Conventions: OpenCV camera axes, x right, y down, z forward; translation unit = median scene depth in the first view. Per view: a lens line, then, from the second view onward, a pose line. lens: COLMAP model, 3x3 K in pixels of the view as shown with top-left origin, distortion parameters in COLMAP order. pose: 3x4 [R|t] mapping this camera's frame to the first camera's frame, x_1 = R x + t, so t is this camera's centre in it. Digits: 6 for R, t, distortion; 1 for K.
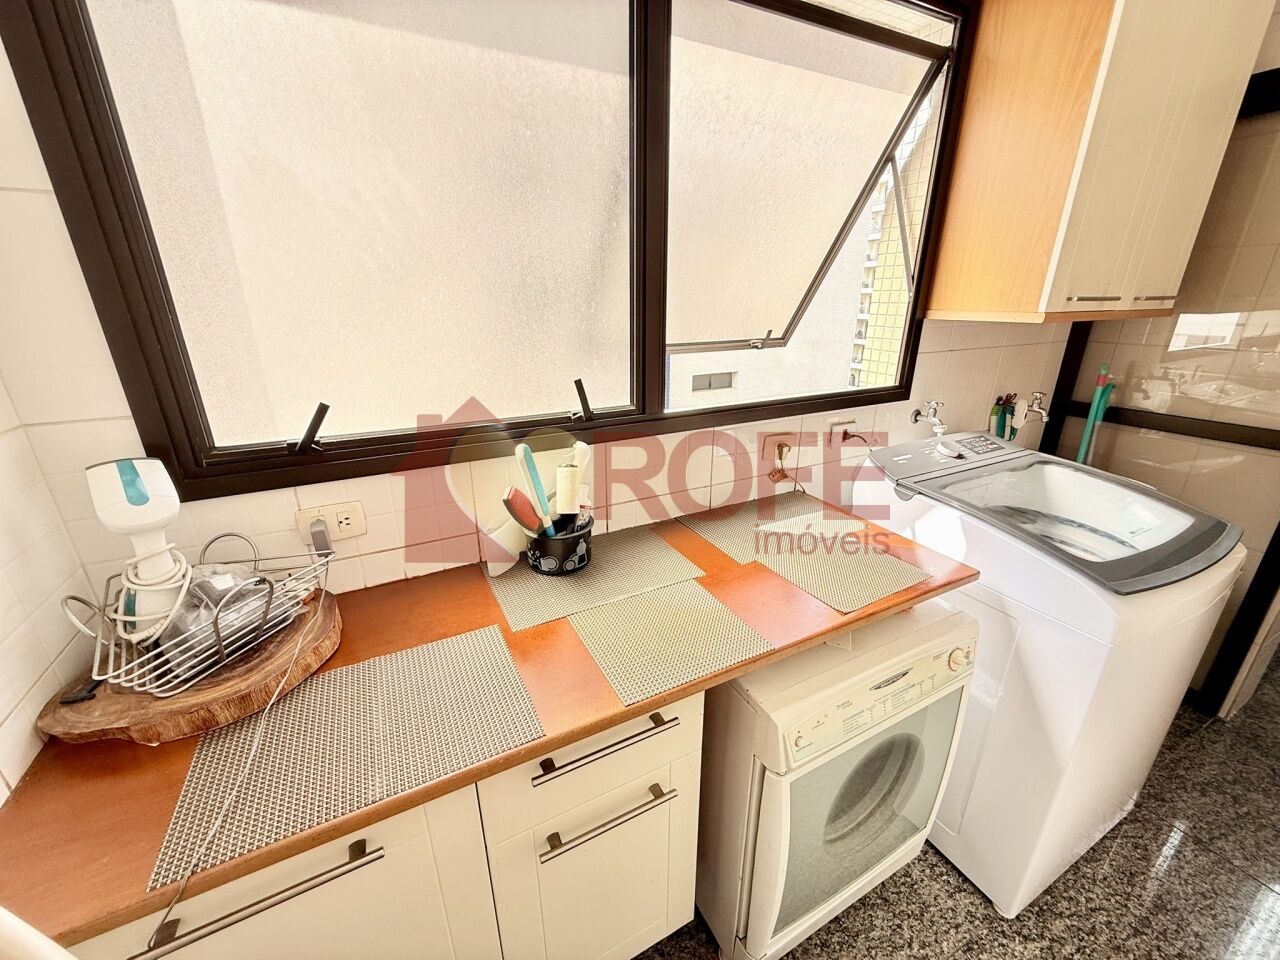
lens RADIAL K [[510.6, 0, 640.2], [0, 510.6, 483.2], [0, 0, 1]] dist [0.000872, 0.000990]
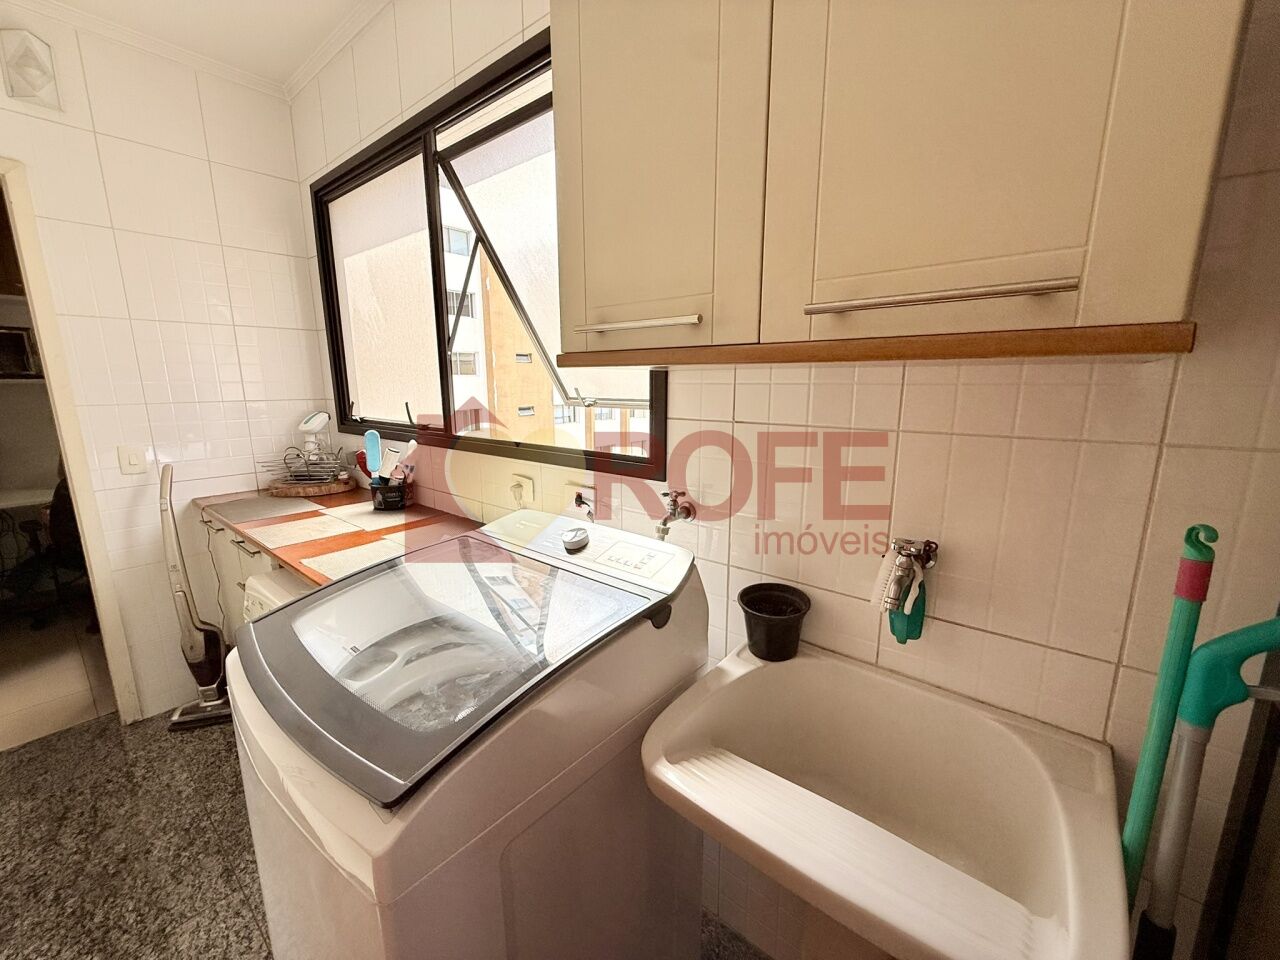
lens RADIAL K [[510.6, 0, 641.4], [0, 510.6, 474.9], [0, 0, 1]] dist [0.000872, 0.000990]
pose [[0.392741, 0.180075, -0.901847, 1.662979], [-0.309469, 0.949330, 0.054787, -0.290377], [0.866016, 0.257577, 0.428568, 0.942308]]
